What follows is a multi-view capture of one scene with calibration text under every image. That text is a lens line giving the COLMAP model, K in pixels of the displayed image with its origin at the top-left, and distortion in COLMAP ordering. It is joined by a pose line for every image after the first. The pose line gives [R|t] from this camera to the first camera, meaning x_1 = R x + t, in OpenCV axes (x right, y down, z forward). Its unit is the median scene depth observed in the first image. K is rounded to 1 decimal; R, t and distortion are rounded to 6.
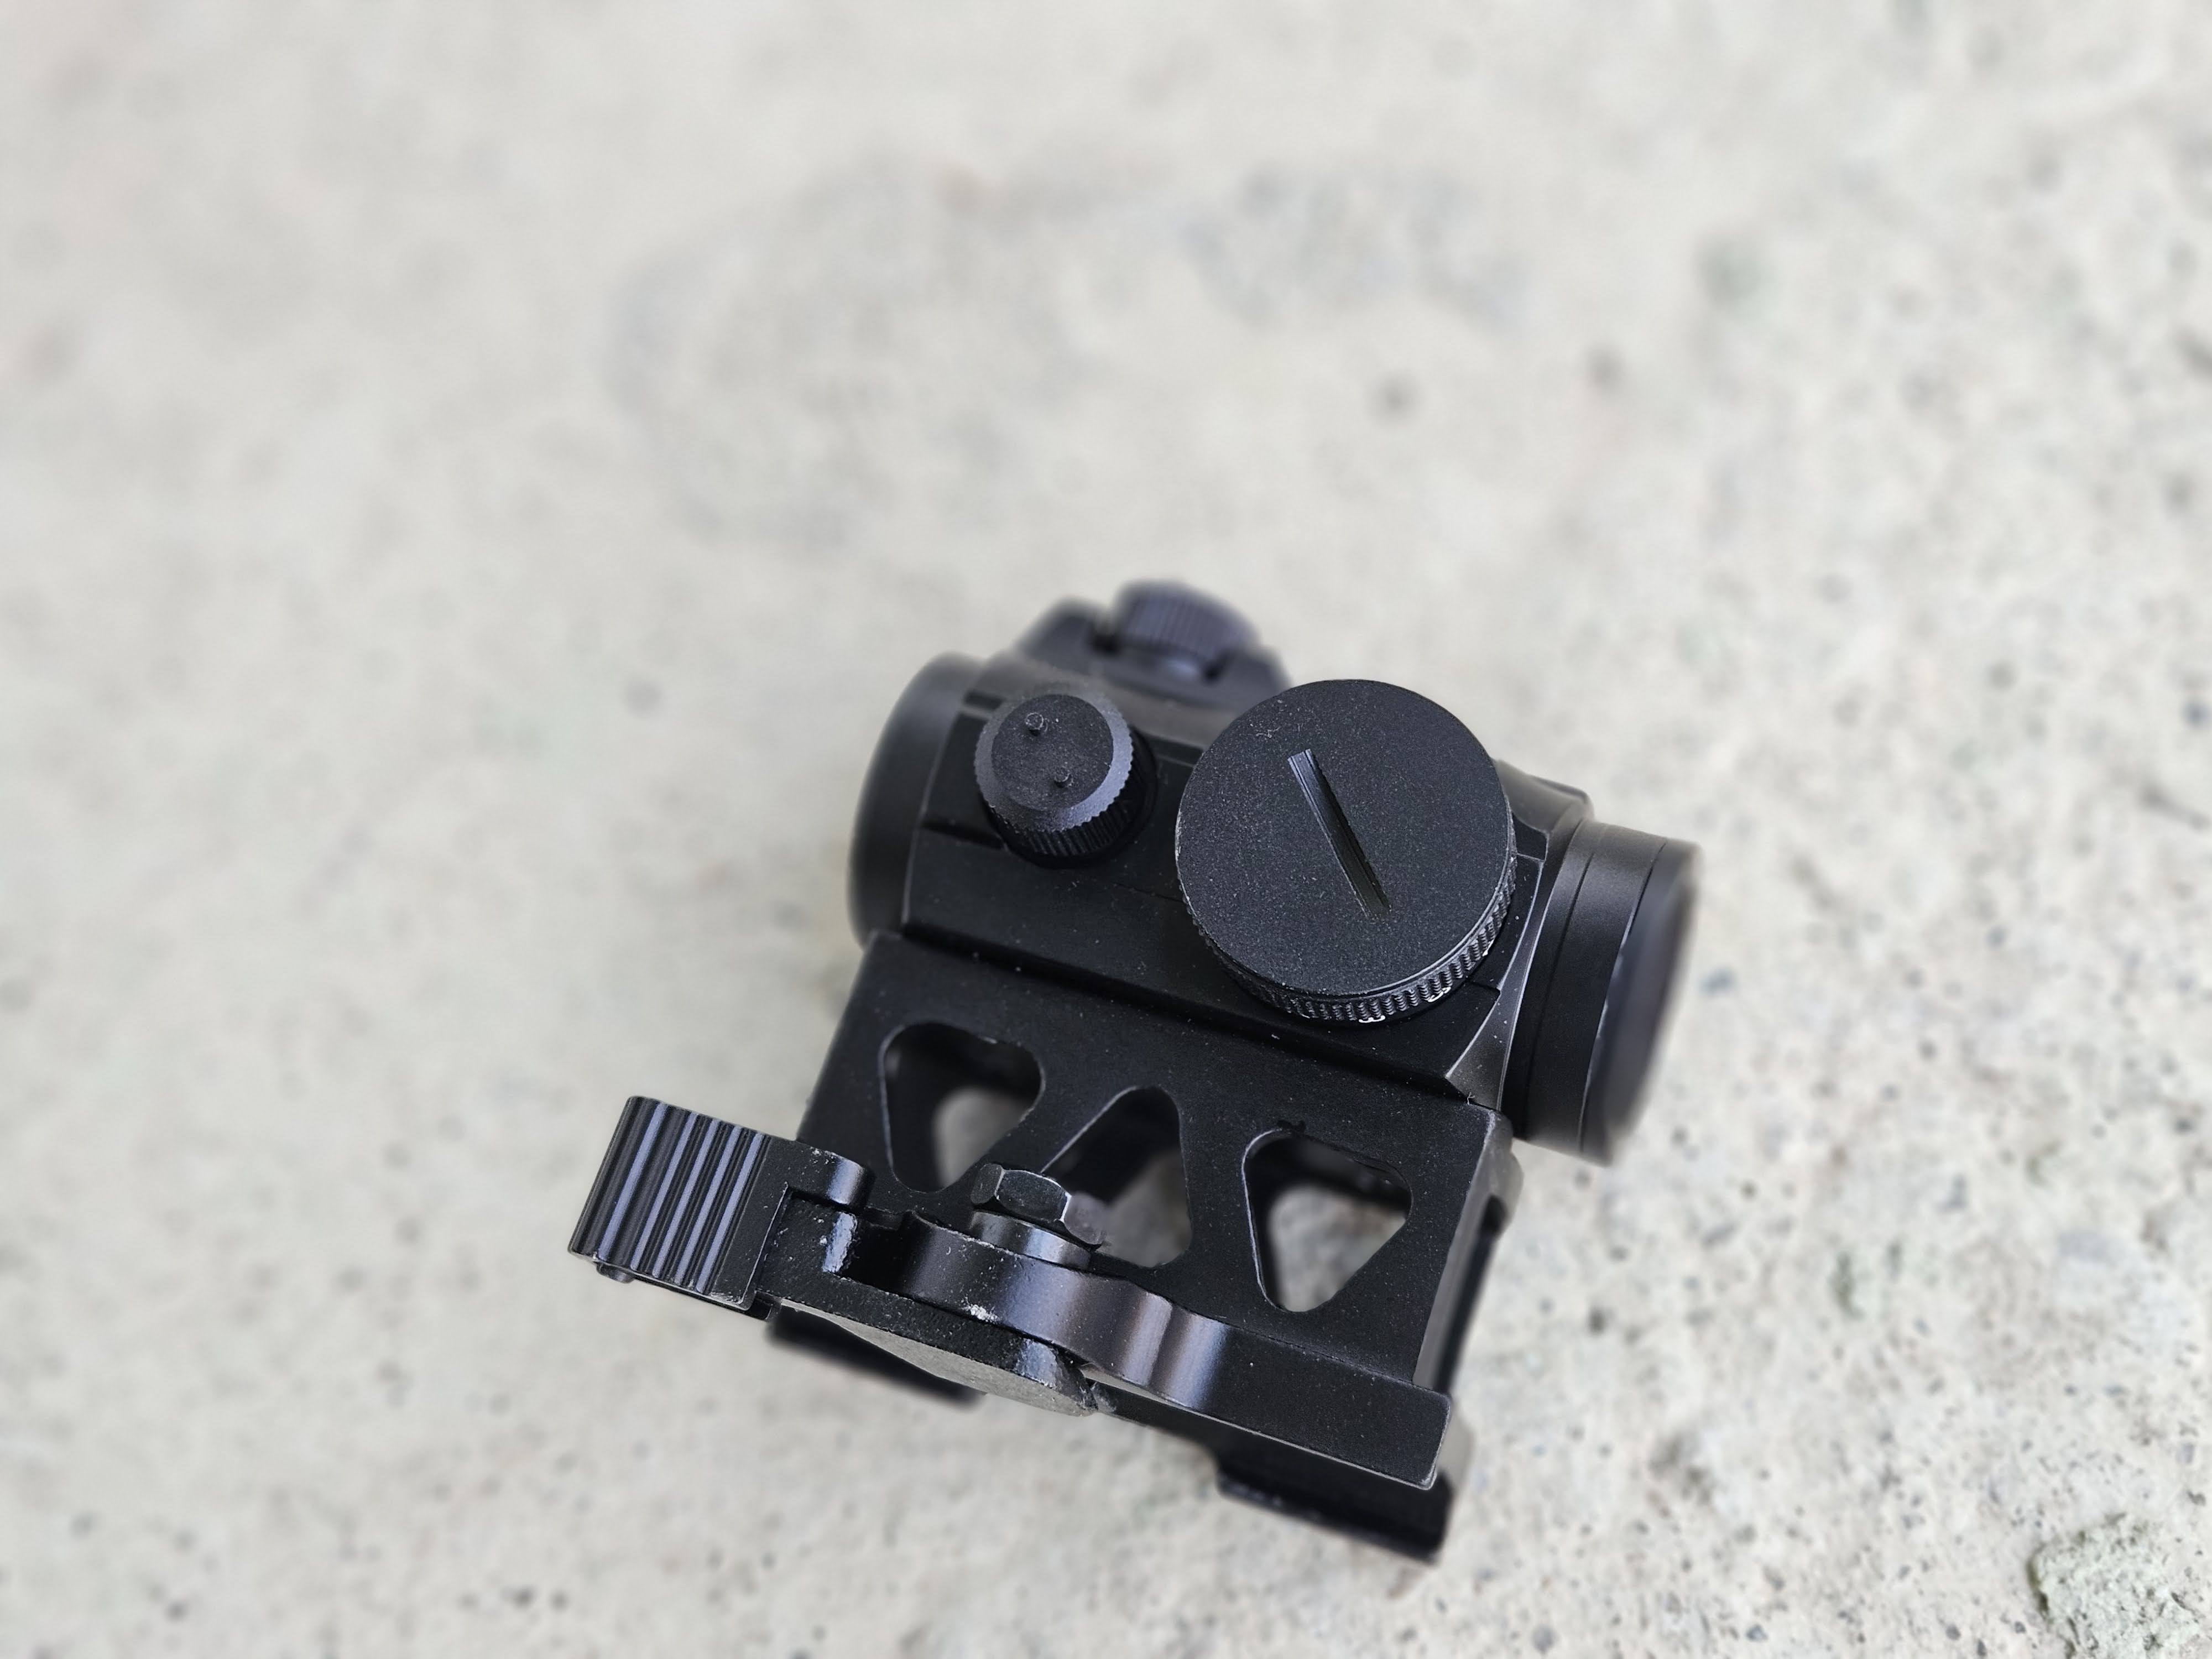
lens RADIAL K [[2972.5, 0, 1140.6], [0, 2972.5, 831.4], [0, 0, 1]] dist [0.015650, -0.032576]
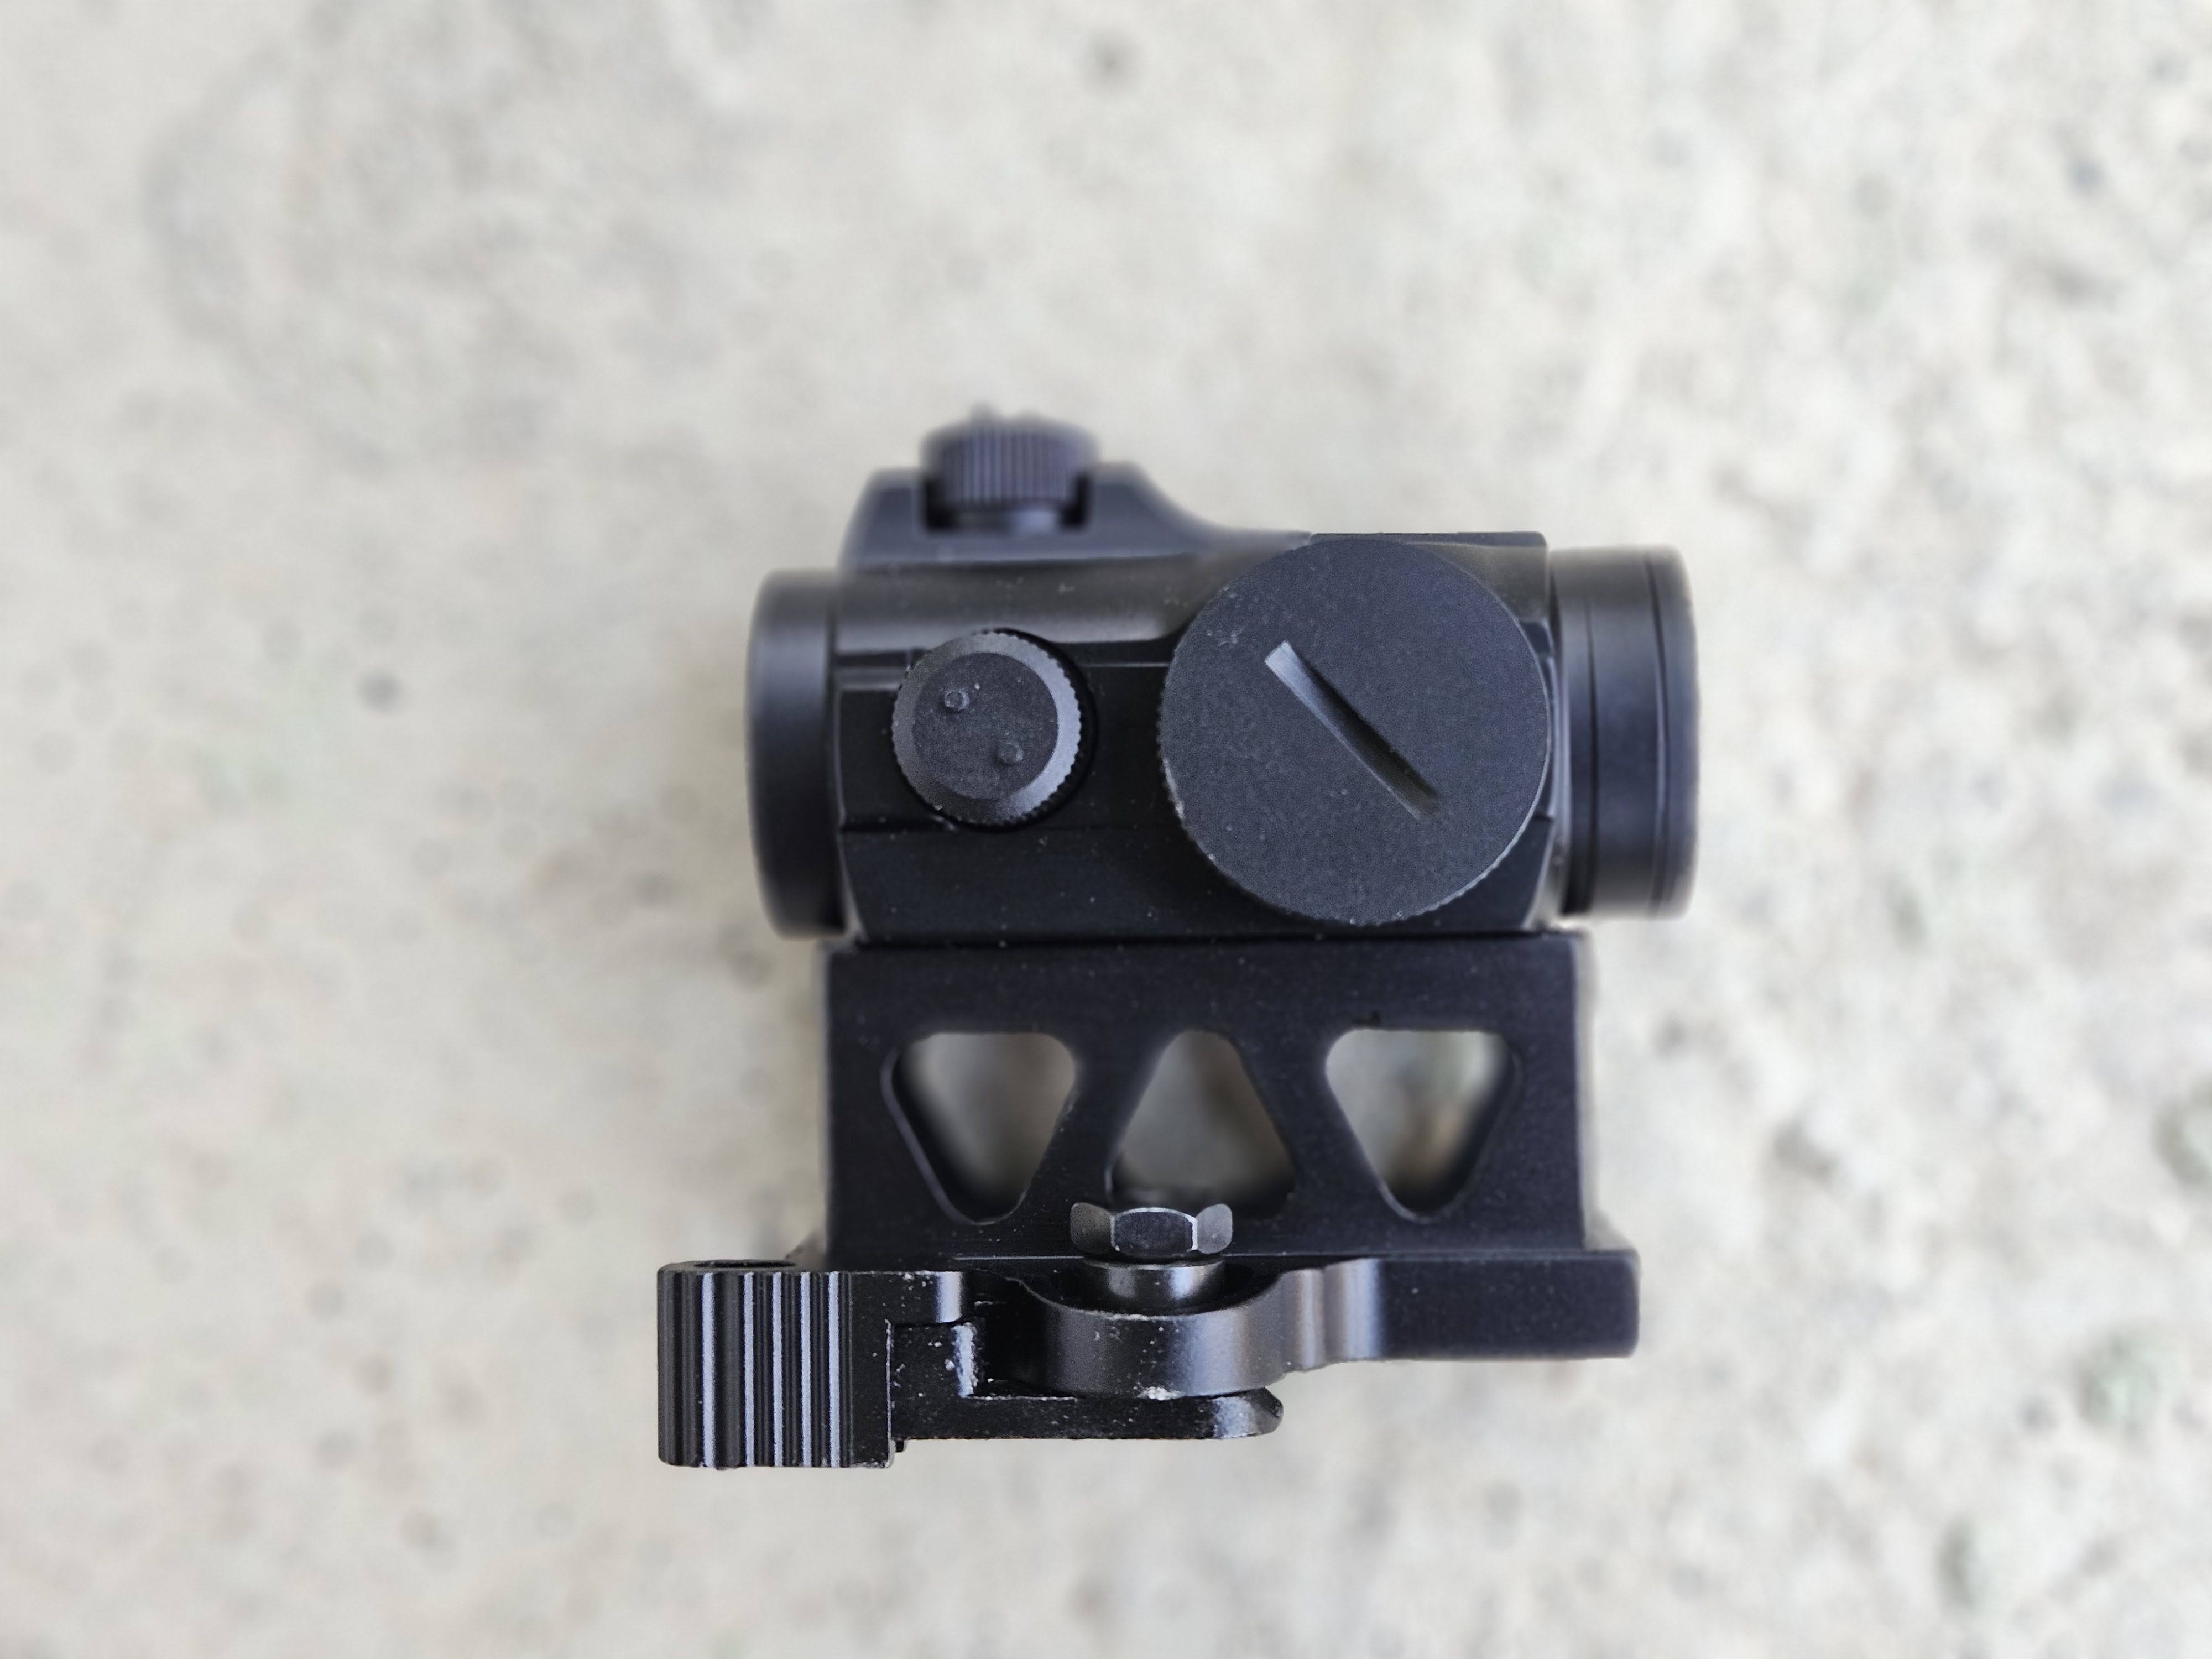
lens RADIAL K [[2972.5, 0, 1140.6], [0, 2972.5, 831.4], [0, 0, 1]] dist [0.015650, -0.032576]
pose [[0.932530, -0.338619, 0.125403, -0.094948], [0.291334, 0.910726, 0.292748, -0.211814], [-0.213338, -0.236462, 0.947931, 0.163895]]
